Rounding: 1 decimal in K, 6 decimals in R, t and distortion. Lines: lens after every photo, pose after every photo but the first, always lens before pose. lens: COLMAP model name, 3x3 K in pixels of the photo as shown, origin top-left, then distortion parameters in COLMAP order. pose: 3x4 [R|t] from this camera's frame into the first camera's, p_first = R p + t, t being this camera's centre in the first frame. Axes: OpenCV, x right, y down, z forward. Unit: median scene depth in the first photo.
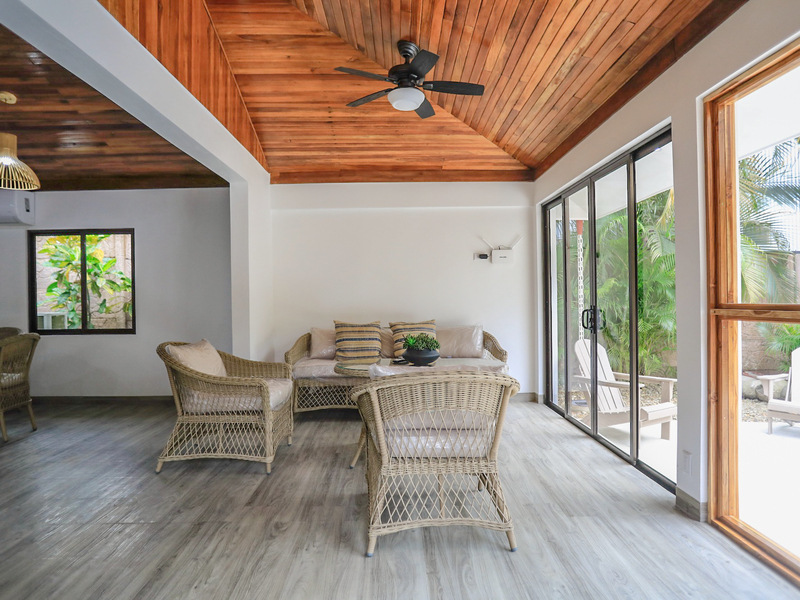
lens RADIAL K [[515.1, 0, 399.1], [0, 515.1, 298.9], [0, 0, 1]] dist [-0.074408, 0.056891]
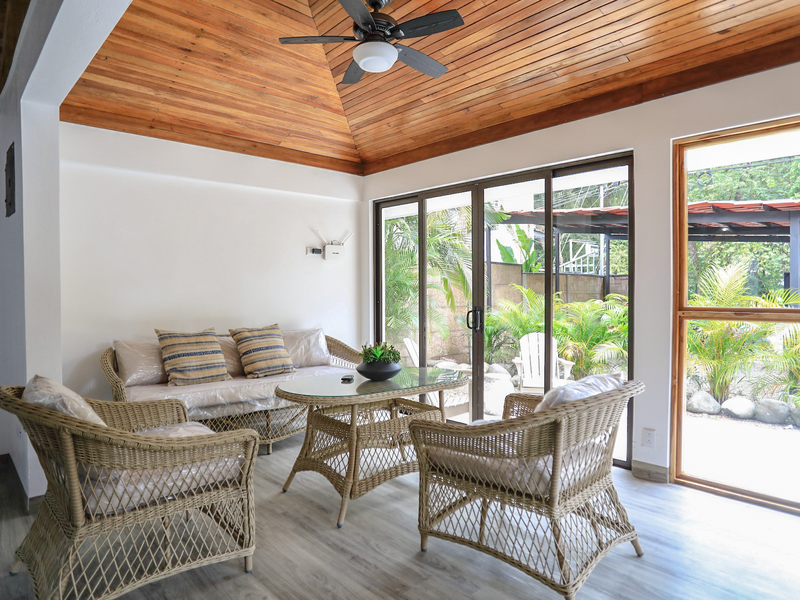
lens RADIAL K [[515.1, 0, 399.1], [0, 515.1, 298.9], [0, 0, 1]] dist [-0.074408, 0.056891]
pose [[0.744137, -0.000373, 0.668027, -0.349995], [-0.005851, 0.999958, 0.007076, -0.007283], [-0.668002, -0.009175, 0.744103, 0.254349]]
